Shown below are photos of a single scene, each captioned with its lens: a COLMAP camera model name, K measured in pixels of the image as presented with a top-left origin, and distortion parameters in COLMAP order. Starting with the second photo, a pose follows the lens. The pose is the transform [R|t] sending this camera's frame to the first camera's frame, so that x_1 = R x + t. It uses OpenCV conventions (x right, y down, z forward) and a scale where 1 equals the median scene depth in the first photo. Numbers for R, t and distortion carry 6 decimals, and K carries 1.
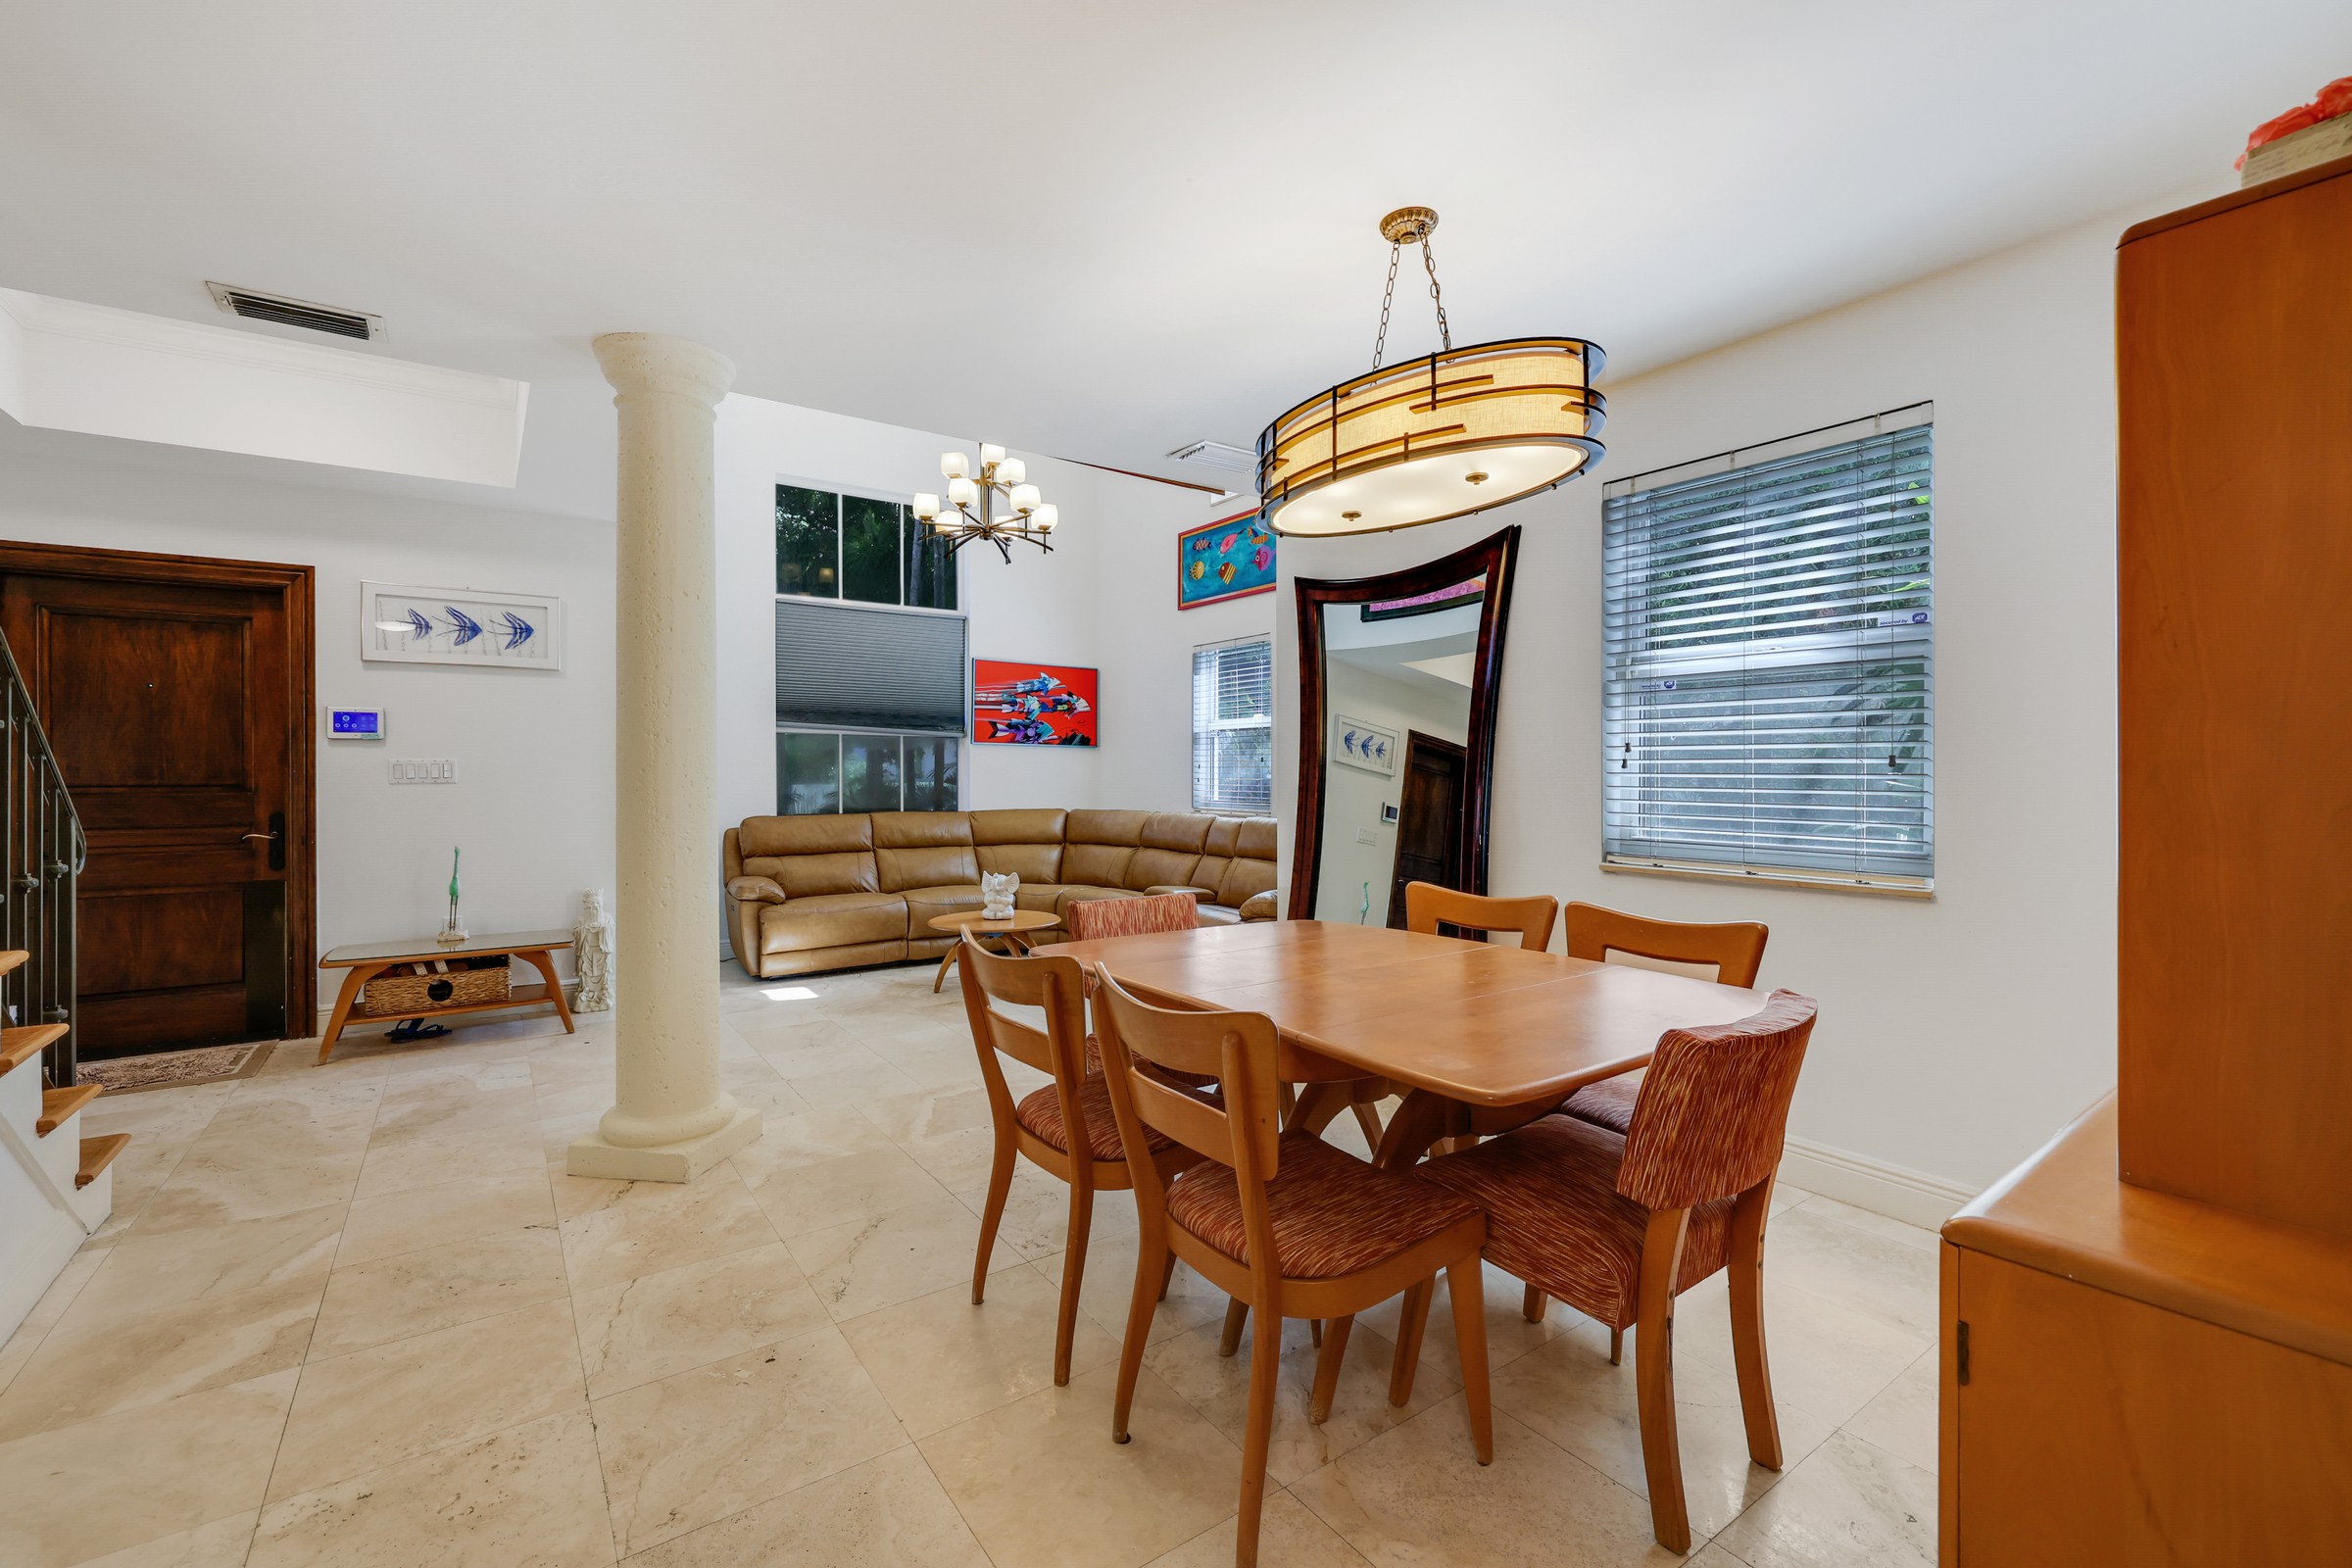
lens RADIAL K [[999.5, 0, 1172.3], [0, 999.5, 773.0], [0, 0, 1]] dist [0.001448, -0.000651]
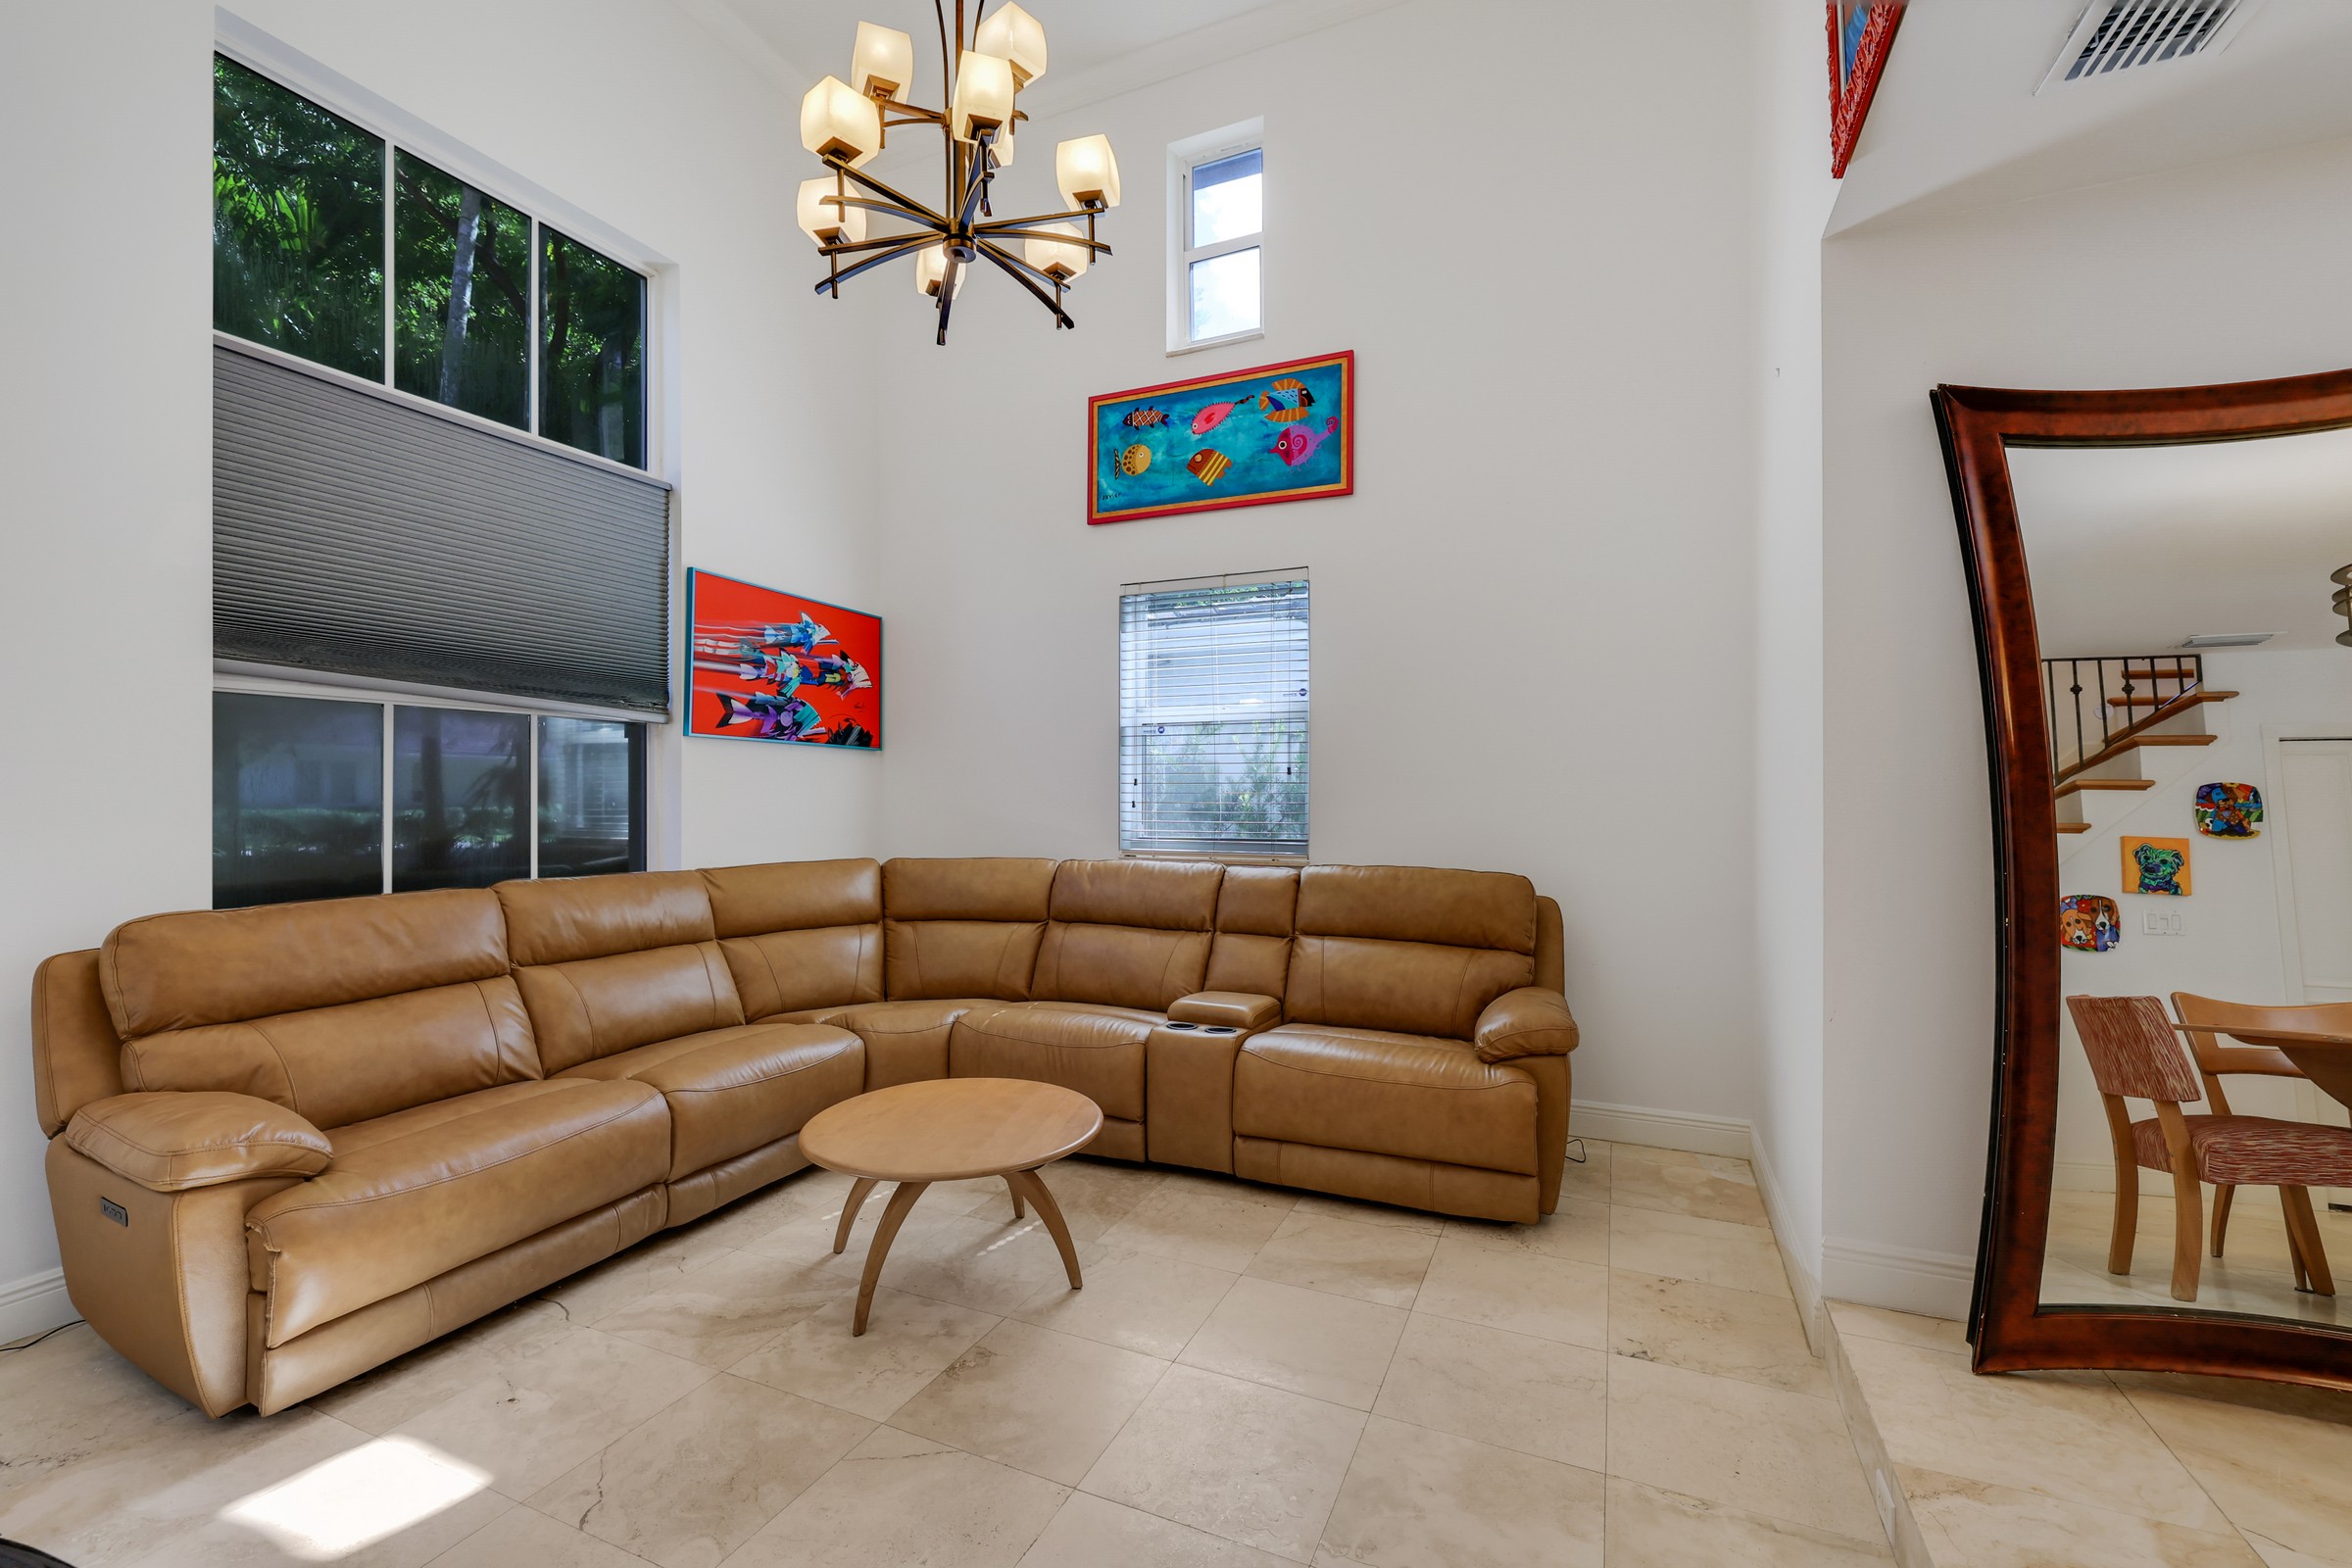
lens RADIAL K [[999.5, 0, 1174.9], [0, 999.5, 791.2], [0, 0, 1]] dist [0.001448, -0.000651]
pose [[0.856535, 0.000538, 0.516089, -0.258870], [0.001878, 0.999990, -0.004160, 0.001495], [-0.516086, 0.004533, 0.856525, 0.451486]]
